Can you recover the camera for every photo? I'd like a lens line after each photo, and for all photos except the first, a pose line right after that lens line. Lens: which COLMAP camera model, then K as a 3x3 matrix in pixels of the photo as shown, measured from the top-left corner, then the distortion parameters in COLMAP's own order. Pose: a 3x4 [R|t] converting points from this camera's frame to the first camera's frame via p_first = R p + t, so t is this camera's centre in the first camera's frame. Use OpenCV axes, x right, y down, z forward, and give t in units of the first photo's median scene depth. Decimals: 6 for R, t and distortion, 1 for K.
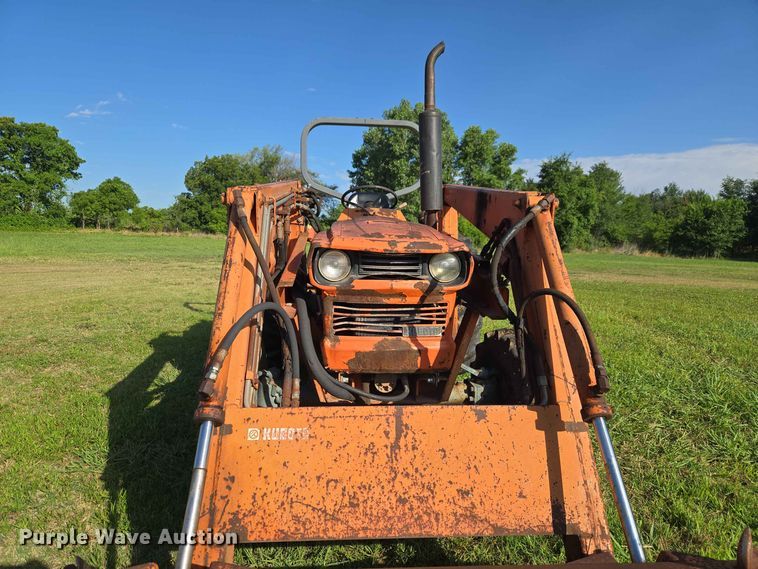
lens RADIAL K [[506.1, 0, 370.5], [0, 506.1, 294.9], [0, 0, 1]] dist [0.061801, -0.051483]
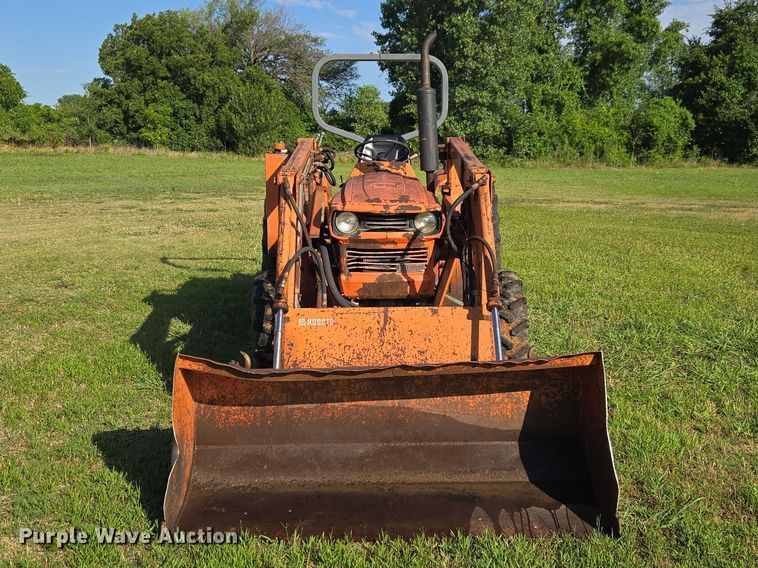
lens RADIAL K [[907.9, 0, 382.0], [0, 907.9, 280.3], [0, 0, 1]] dist [0.068933, 0.000000]
pose [[0.999069, -0.012524, -0.041279, 0.127066], [0.014005, 0.999261, 0.035792, 0.014804], [0.040800, -0.036337, 0.998506, -1.514933]]
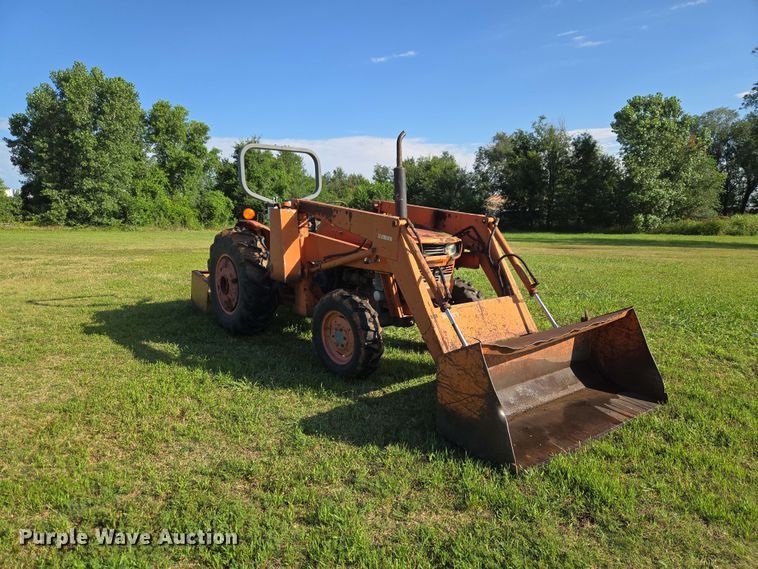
lens RADIAL K [[506.1, 0, 371.8], [0, 506.1, 297.2], [0, 0, 1]] dist [0.061801, -0.051483]
pose [[0.824870, -0.112432, 0.554029, -1.411008], [0.085685, 0.993566, 0.074058, -0.035831], [-0.558791, -0.013616, 0.829197, -0.678092]]
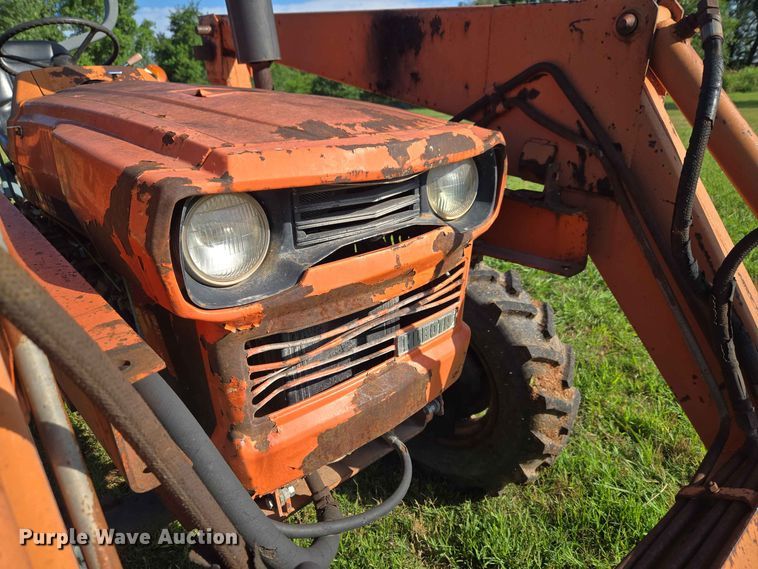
lens RADIAL K [[517.7, 0, 378.4], [0, 517.7, 291.1], [0, 0, 1]] dist [0.034245, -0.036588]
pose [[0.786827, -0.283888, 0.548006, -0.184370], [0.148982, 0.949037, 0.277730, -0.102678], [-0.598922, -0.136882, 0.789022, 0.654154]]
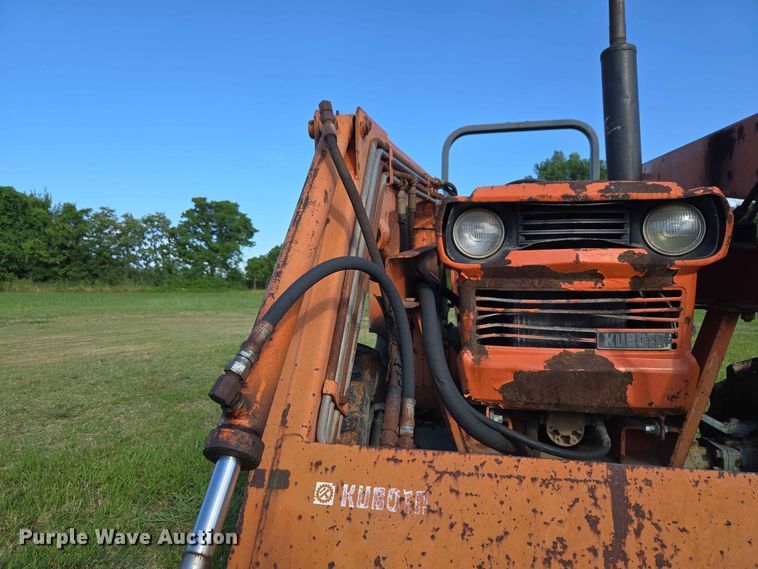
lens RADIAL K [[506.1, 0, 372.9], [0, 506.1, 290.5], [0, 0, 1]] dist [0.061801, -0.051483]
pose [[0.960680, -0.013585, -0.277326, -0.021115], [-0.021128, 0.992330, -0.121800, 0.092517], [0.276854, 0.122871, 0.953024, 0.349637]]
